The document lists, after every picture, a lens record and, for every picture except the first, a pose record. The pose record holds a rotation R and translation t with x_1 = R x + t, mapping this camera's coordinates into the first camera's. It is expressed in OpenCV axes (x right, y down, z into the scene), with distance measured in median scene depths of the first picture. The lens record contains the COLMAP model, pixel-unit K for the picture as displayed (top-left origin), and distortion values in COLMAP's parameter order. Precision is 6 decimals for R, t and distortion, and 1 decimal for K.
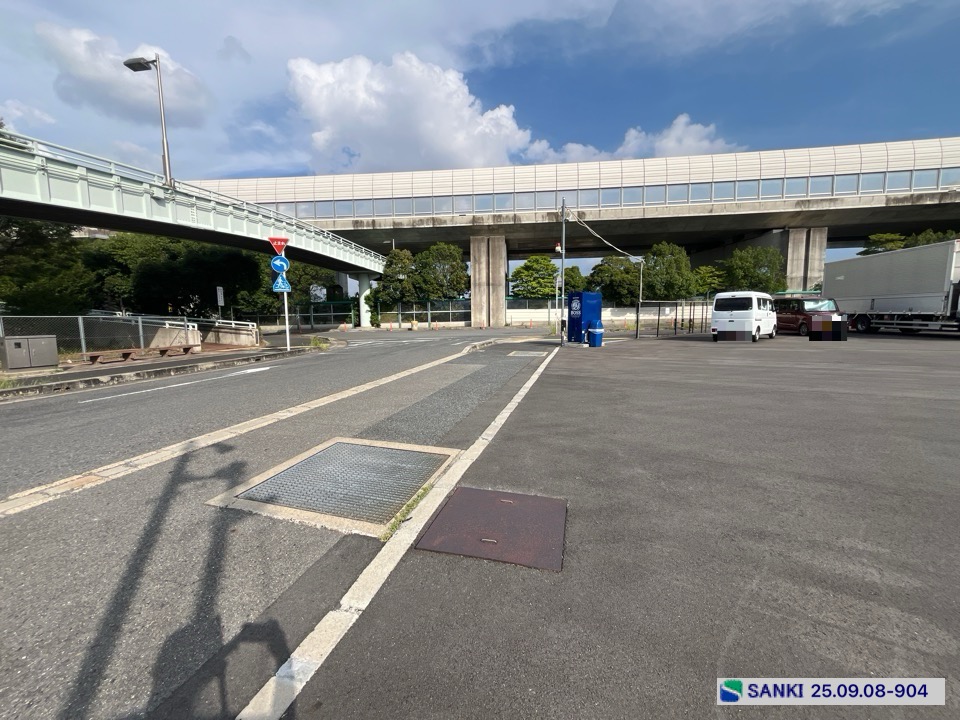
lens RADIAL K [[389.6, 0, 476.8], [0, 389.6, 360.5], [0, 0, 1]] dist [-0.003306, 0.000101]
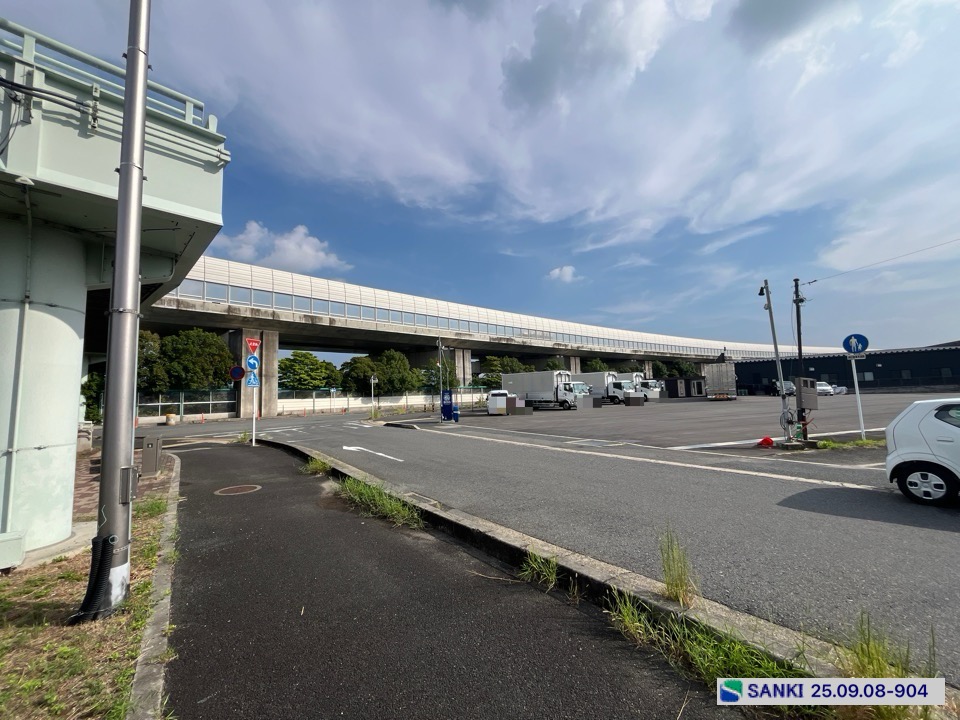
lens RADIAL K [[389.6, 0, 476.8], [0, 389.6, 360.5], [0, 0, 1]] dist [-0.003306, 0.000101]
pose [[0.629719, 0.066823, 0.773944, -0.409500], [0.106136, 0.979549, -0.170933, 0.001151], [-0.769538, 0.189783, 0.609748, -0.066359]]
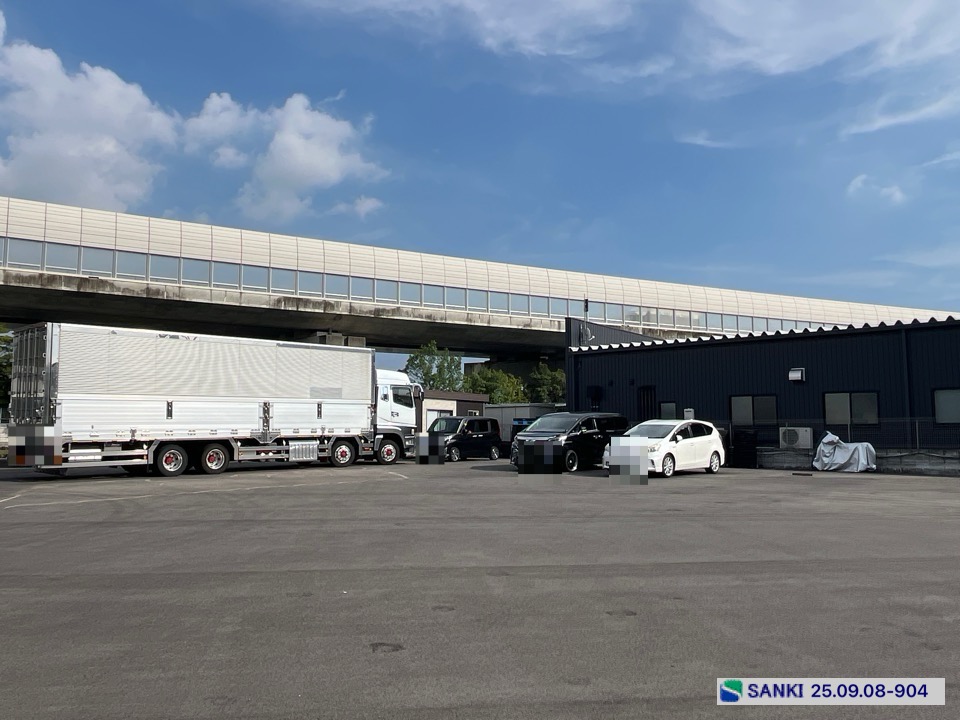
lens RADIAL K [[770.1, 0, 480.0], [0, 770.1, 360.0], [0, 0, 1]] dist [-0.003094, 0.002729]
pose [[0.757503, 0.083000, 0.647533, 0.808334], [0.052458, 0.980939, -0.187103, 0.035113], [-0.650720, 0.175700, 0.738710, -0.536172]]
